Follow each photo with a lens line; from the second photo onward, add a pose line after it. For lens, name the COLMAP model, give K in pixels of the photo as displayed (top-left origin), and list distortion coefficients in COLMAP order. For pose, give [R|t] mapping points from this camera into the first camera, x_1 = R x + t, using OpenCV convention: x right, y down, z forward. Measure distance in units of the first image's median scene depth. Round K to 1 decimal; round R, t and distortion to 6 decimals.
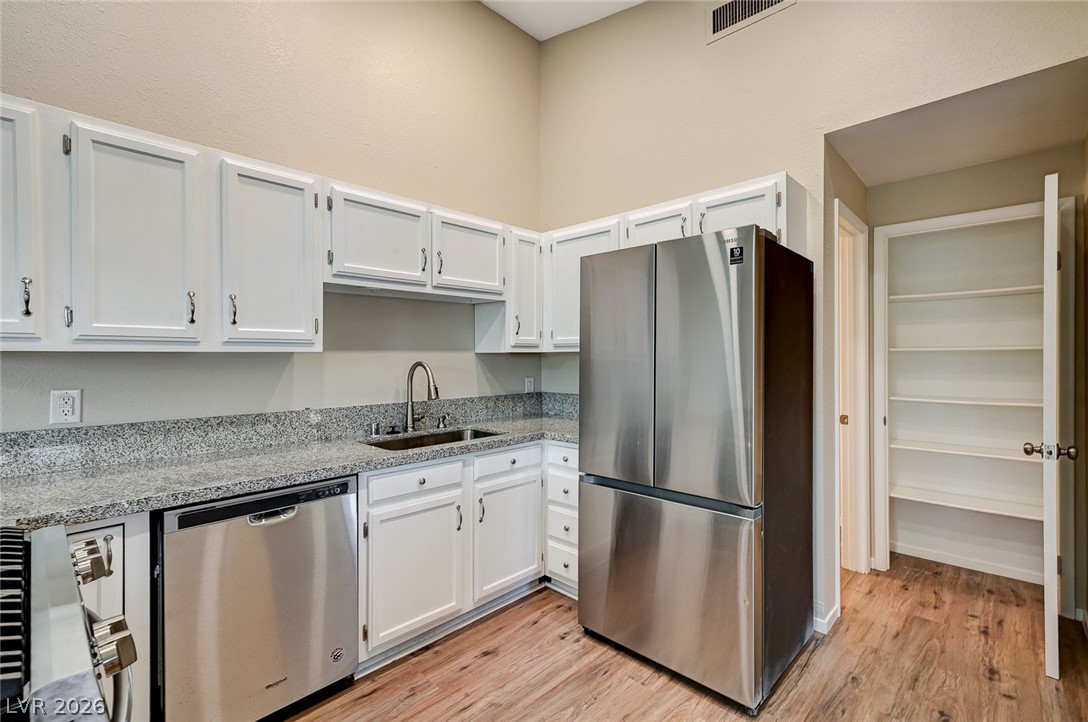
lens RADIAL K [[485.6, 0, 554.7], [0, 485.6, 357.4], [0, 0, 1]] dist [0.000266, 0.000756]
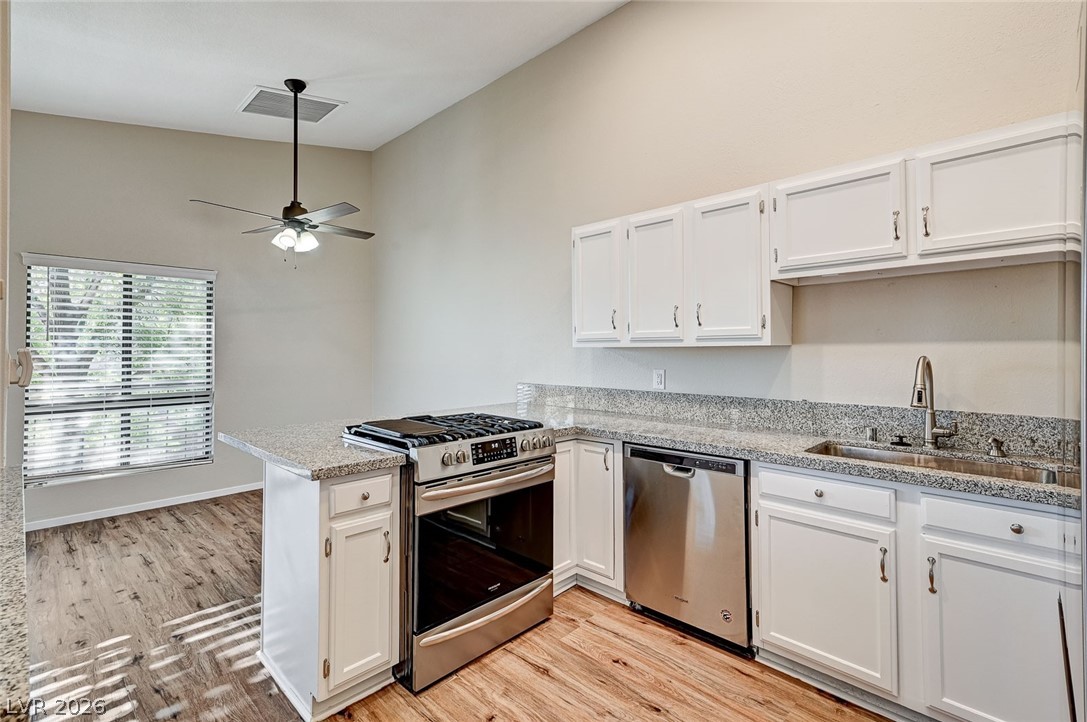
lens RADIAL K [[498.8, 0, 544.7], [0, 498.8, 343.9], [0, 0, 1]] dist [0.020360, 0.000365]
pose [[-0.009307, -0.013018, -0.999872, 0.626322], [-0.000549, 0.999915, -0.013013, -0.000102], [0.999957, 0.000428, -0.009314, 0.510468]]
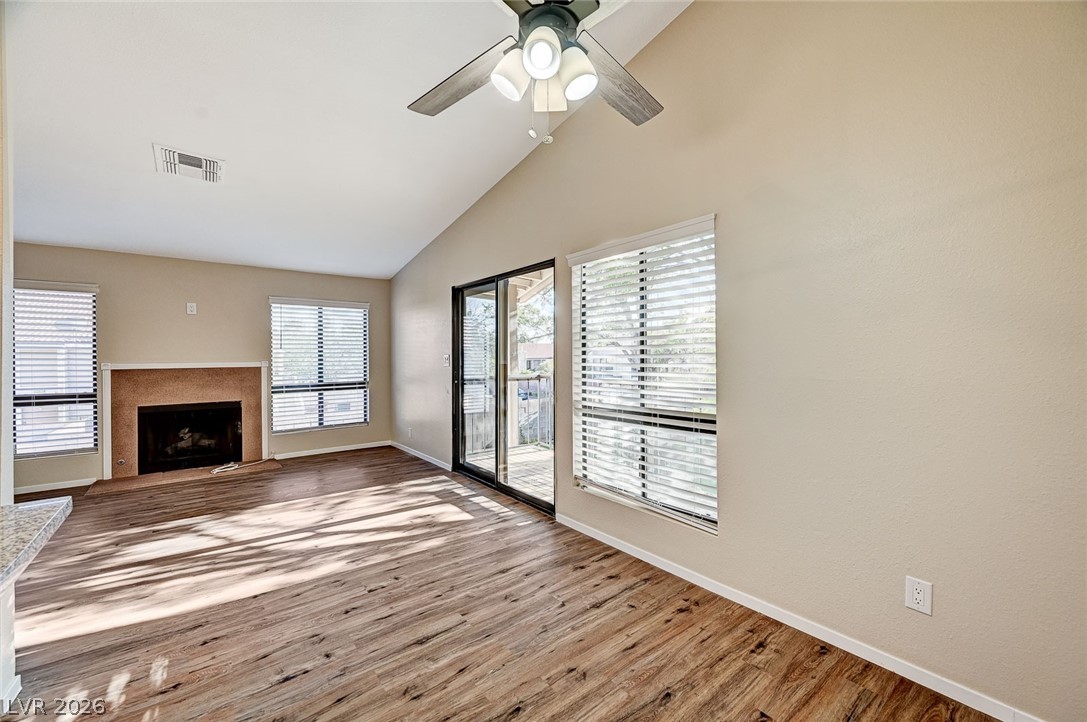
lens RADIAL K [[430.5, 0, 543.5], [0, 430.5, 361.0], [0, 0, 1]] dist [-0.000112, -0.000037]
pose [[-0.993505, 0.005115, 0.113675, -1.253355], [0.005181, 0.999987, 0.000291, 0.033504], [-0.113672, 0.000878, -0.993518, 0.204121]]
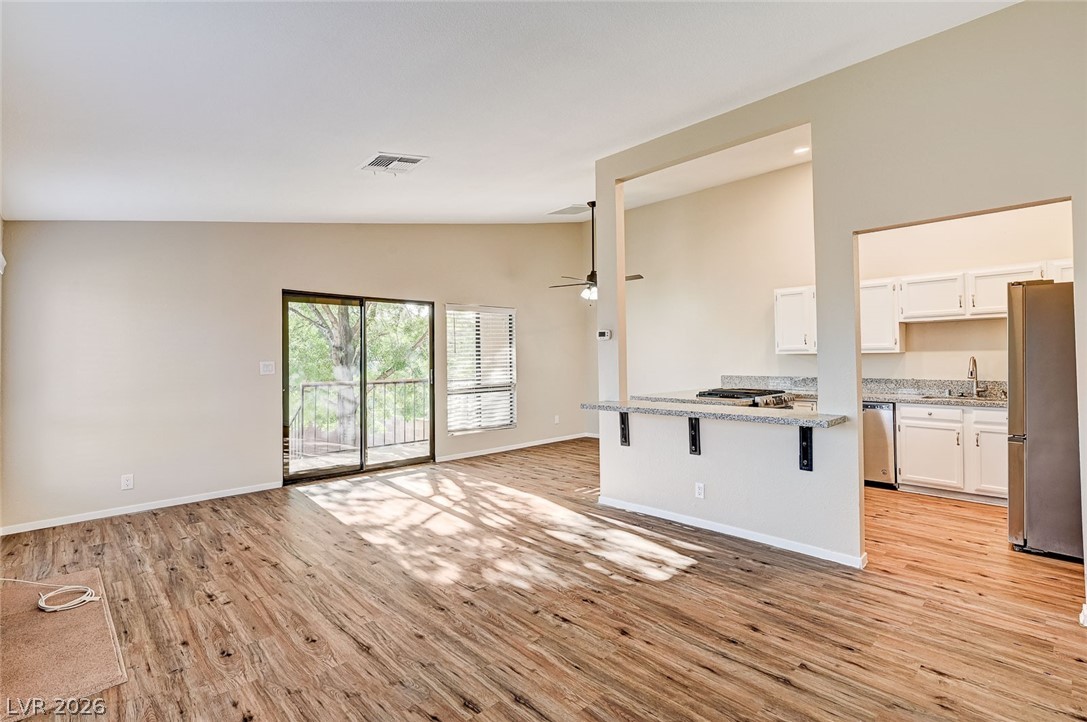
lens RADIAL K [[502.6, 0, 547.7], [0, 502.6, 349.4], [0, 0, 1]] dist [-0.000528, 0.000105]
pose [[-0.049667, -0.012631, -0.998686, 1.966691], [0.009520, 0.999869, -0.013120, -0.010760], [0.998720, -0.010159, -0.049540, -0.539986]]
